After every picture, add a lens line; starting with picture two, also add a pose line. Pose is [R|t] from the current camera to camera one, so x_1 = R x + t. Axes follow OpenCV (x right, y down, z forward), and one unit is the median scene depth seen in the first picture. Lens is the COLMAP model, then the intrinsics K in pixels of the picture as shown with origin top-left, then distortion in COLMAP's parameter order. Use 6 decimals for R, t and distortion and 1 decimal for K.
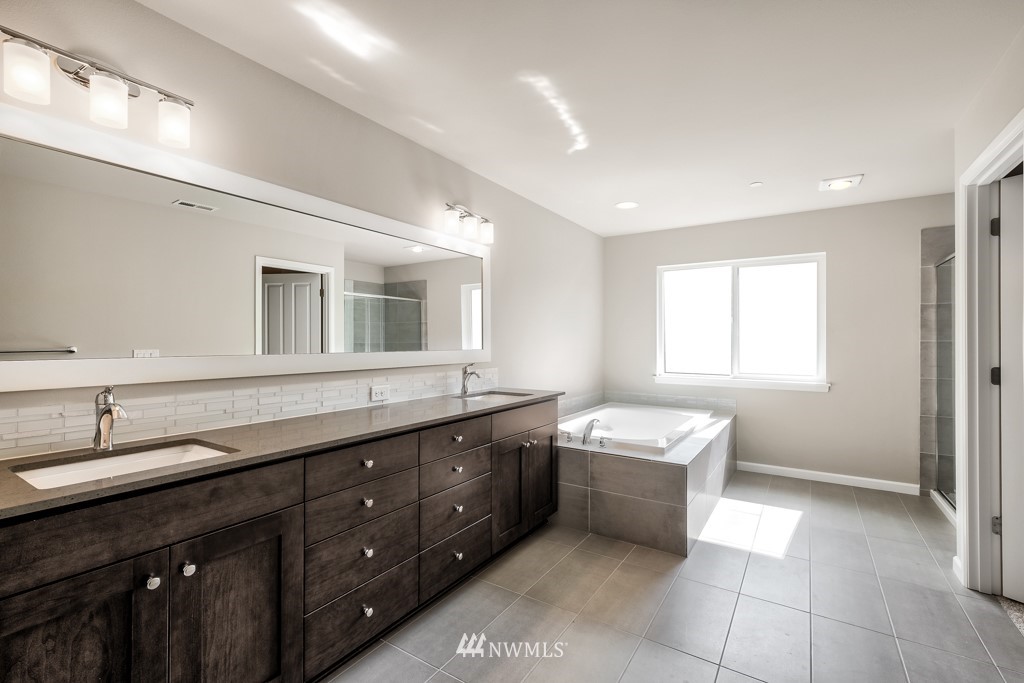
lens RADIAL K [[457.7, 0, 515.6], [0, 457.7, 341.8], [0, 0, 1]] dist [0.004900, -0.001022]
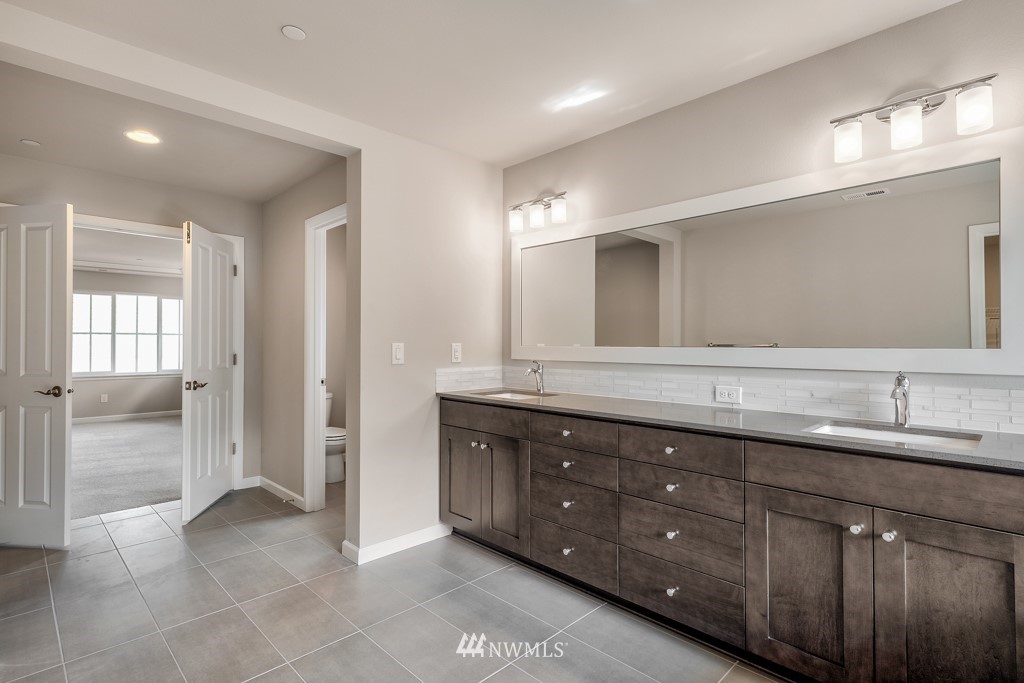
lens RADIAL K [[501.0, 0, 510.1], [0, 501.0, 336.3], [0, 0, 1]] dist [0.028546, 0.000007]
pose [[-0.223289, -0.011112, -0.974689, 3.345009], [0.003008, 0.999922, -0.012089, 0.049505], [0.974748, -0.005631, -0.223238, 3.639907]]
